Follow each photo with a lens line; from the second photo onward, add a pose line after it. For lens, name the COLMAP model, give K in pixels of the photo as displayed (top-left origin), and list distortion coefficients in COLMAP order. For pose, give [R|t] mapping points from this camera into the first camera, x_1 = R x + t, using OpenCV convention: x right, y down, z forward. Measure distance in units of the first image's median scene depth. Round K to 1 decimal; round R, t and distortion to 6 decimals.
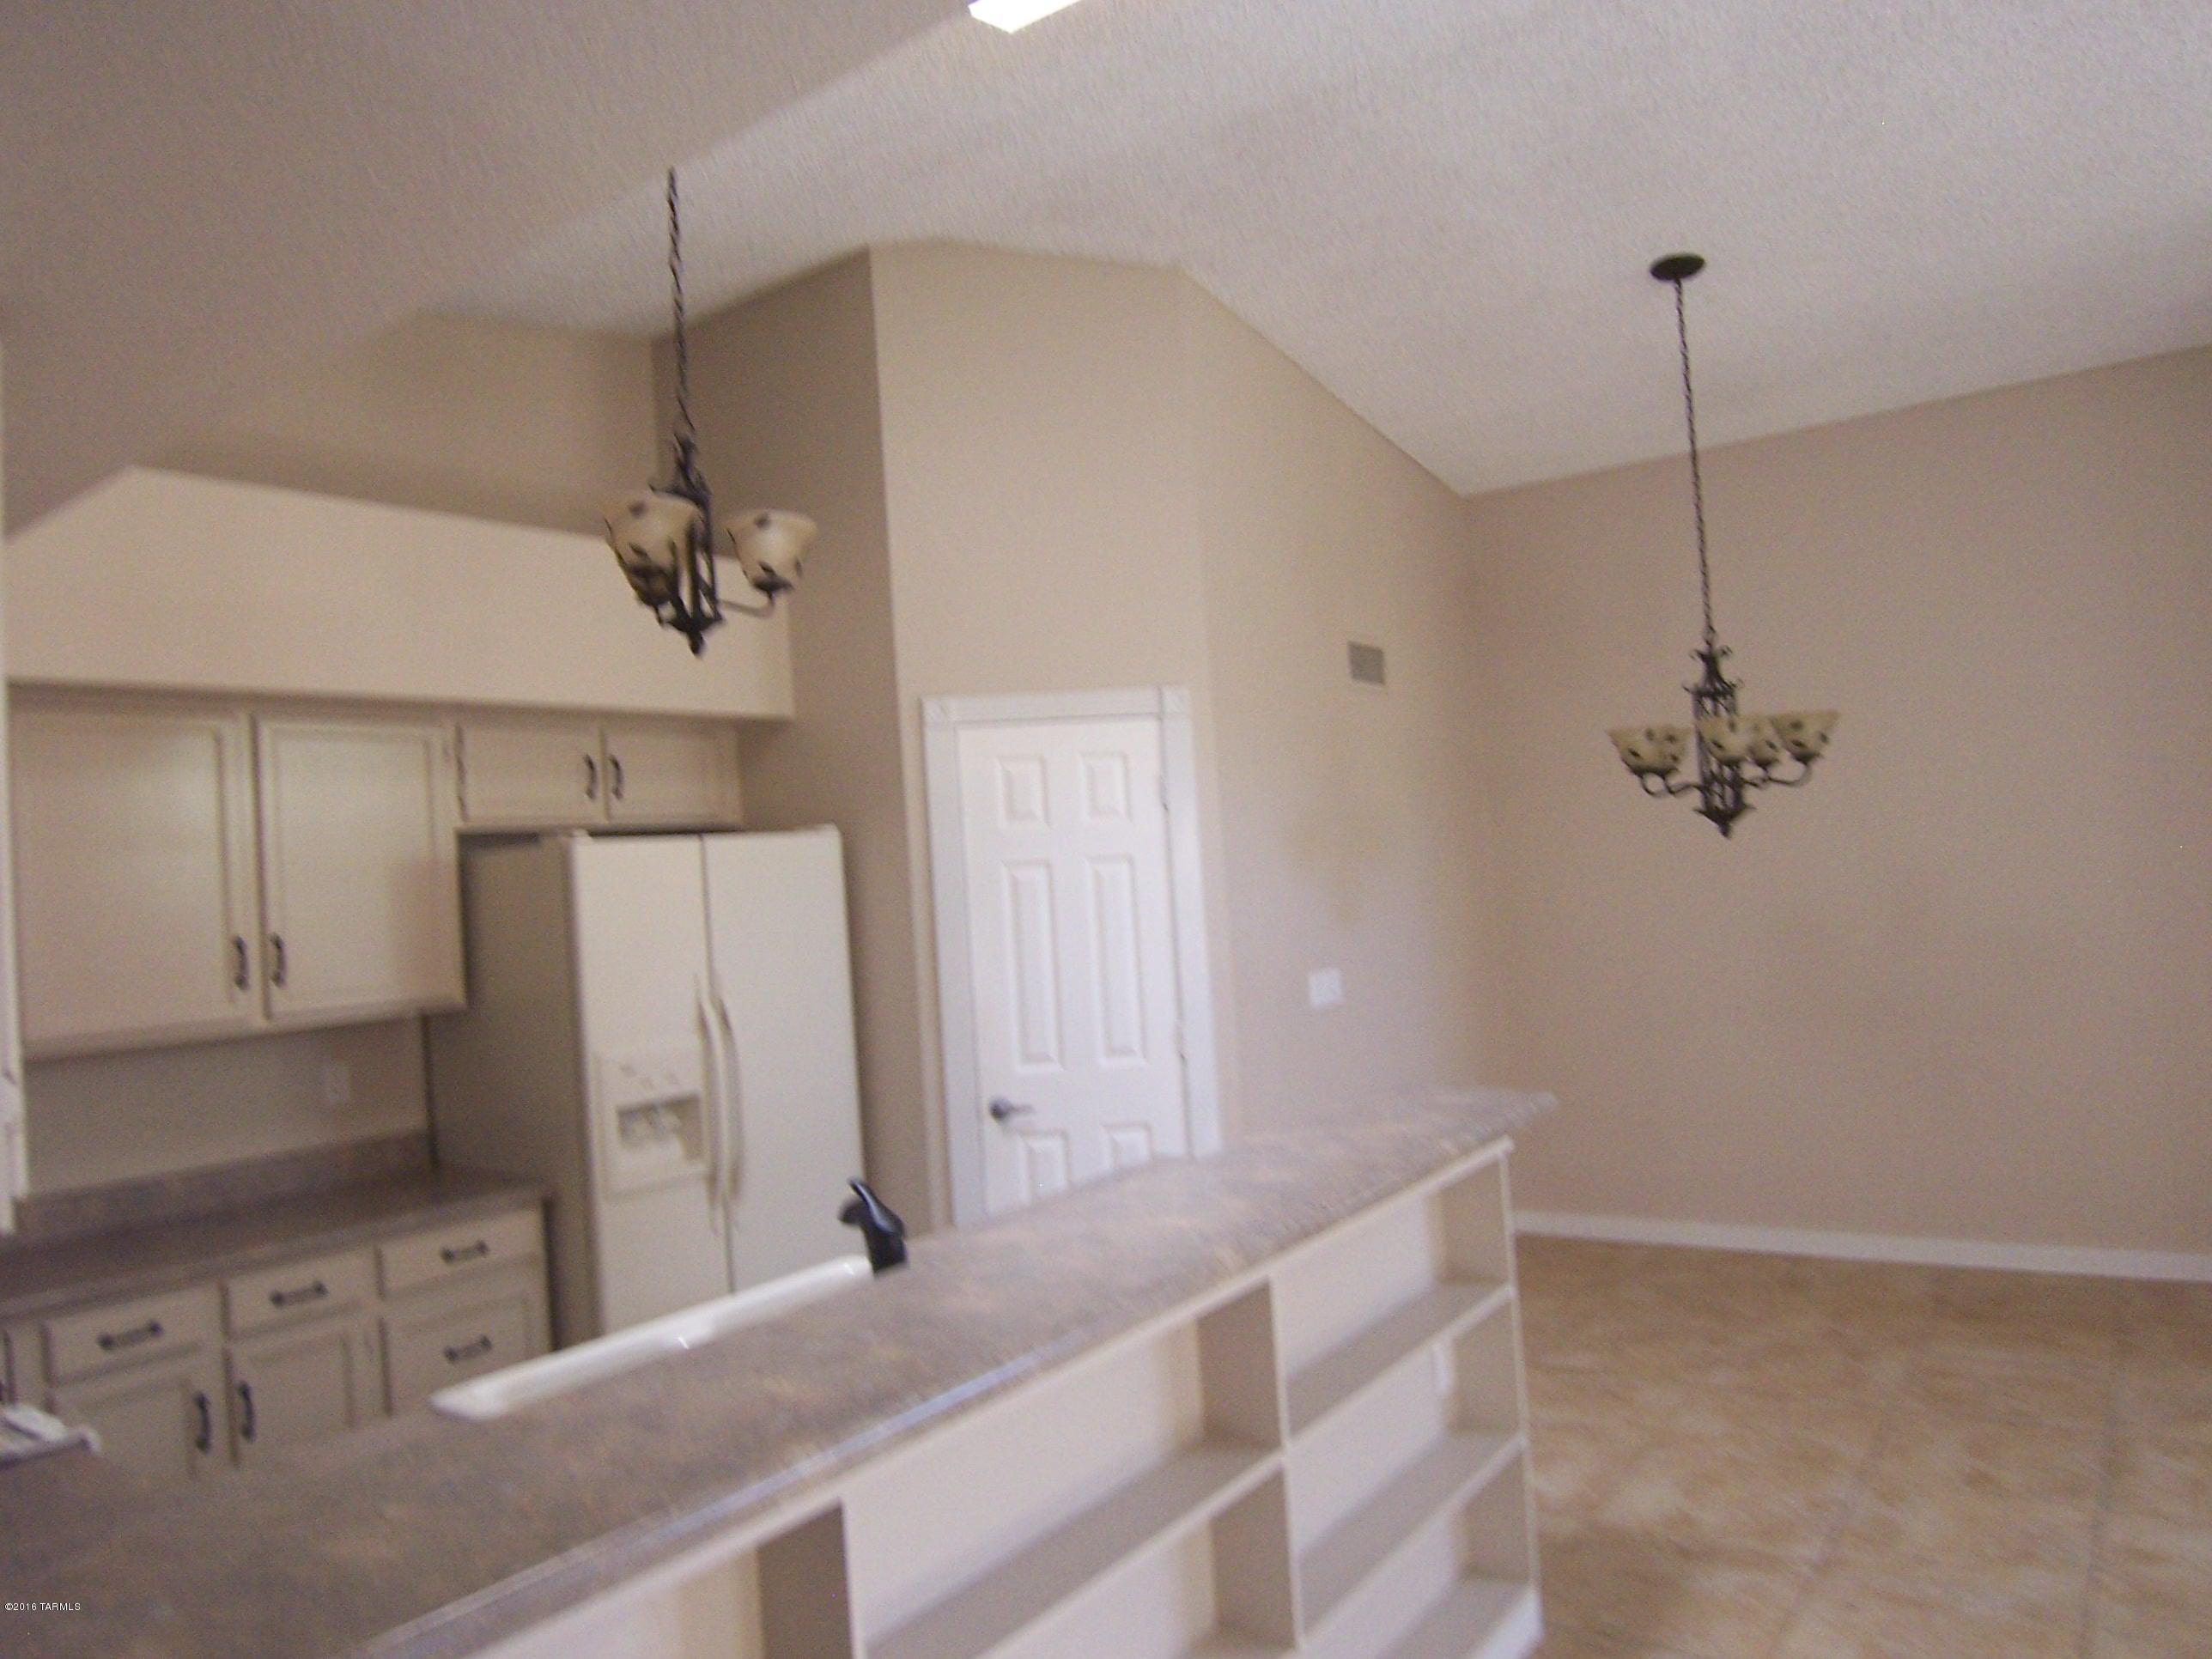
lens RADIAL K [[1496.1, 0, 1106.0], [0, 1496.1, 829.5], [0, 0, 1]] dist [0.001334, -0.047177]
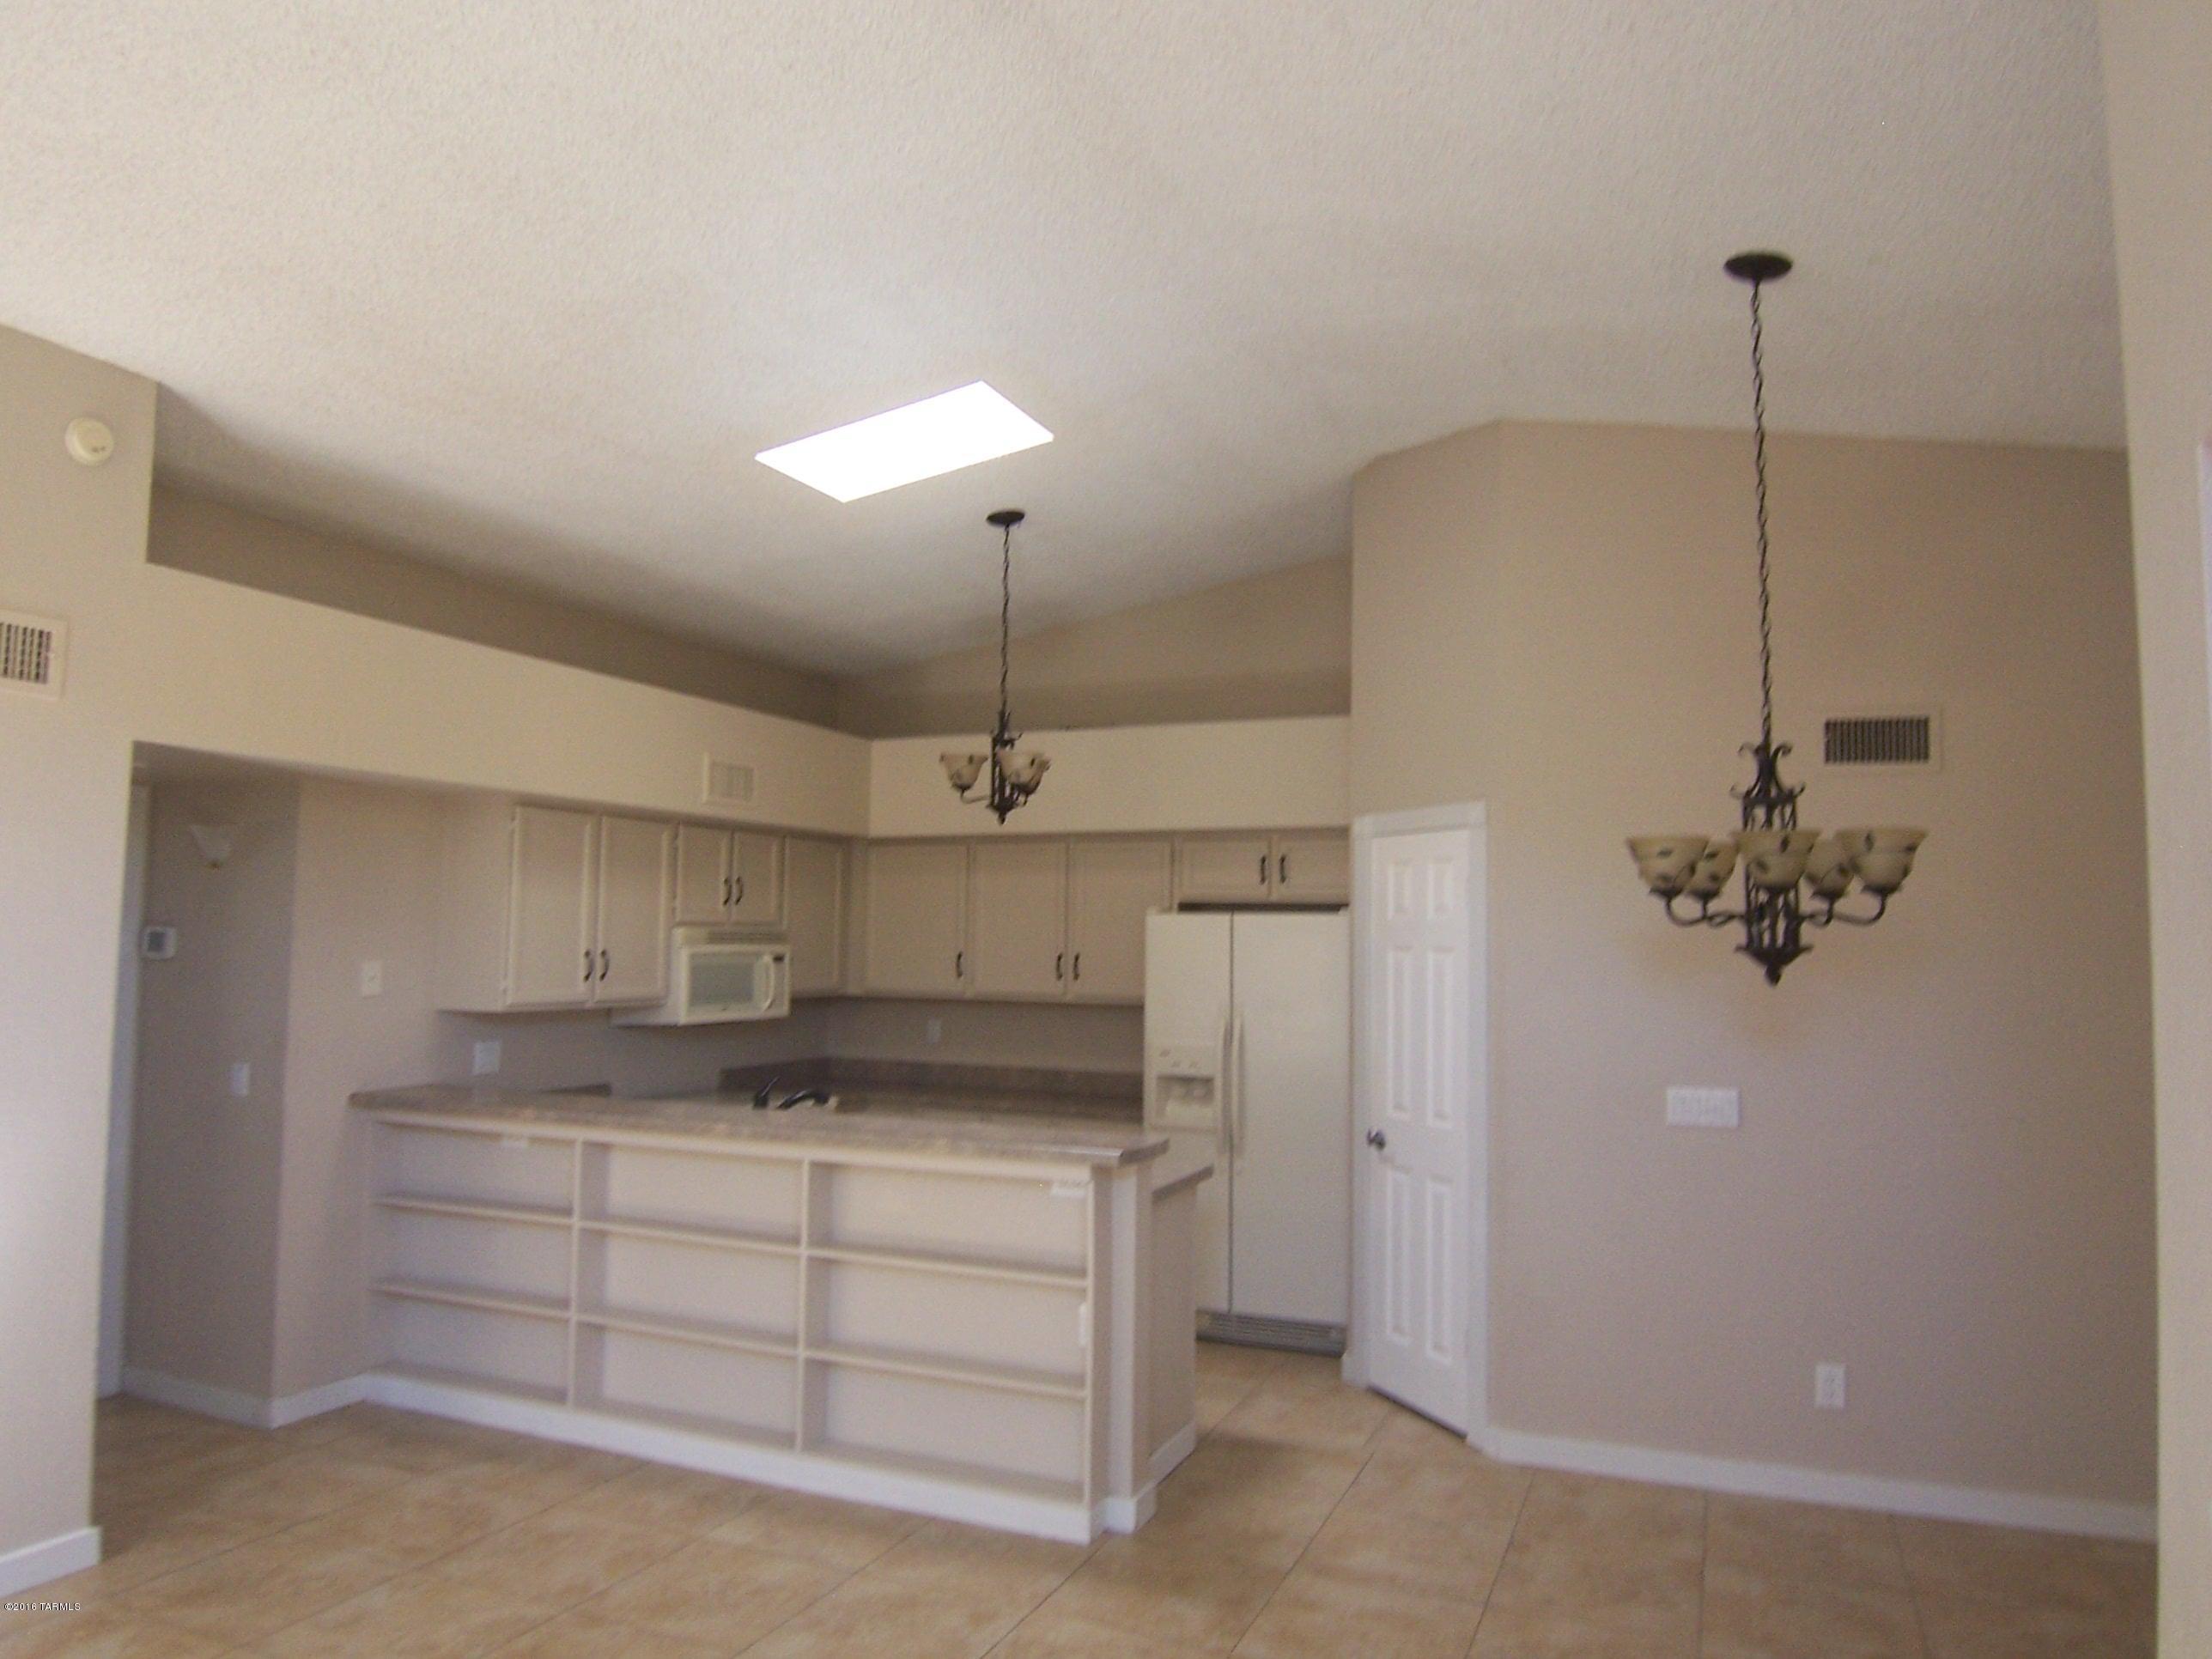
lens RADIAL K [[1496.1, 0, 1106.0], [0, 1496.1, 829.5], [0, 0, 1]] dist [0.001334, -0.047177]
pose [[0.223497, 0.001667, -0.974703, 1.104209], [0.001305, 0.999997, 0.002010, -0.078241], [0.974704, -0.001721, 0.223494, 0.485979]]
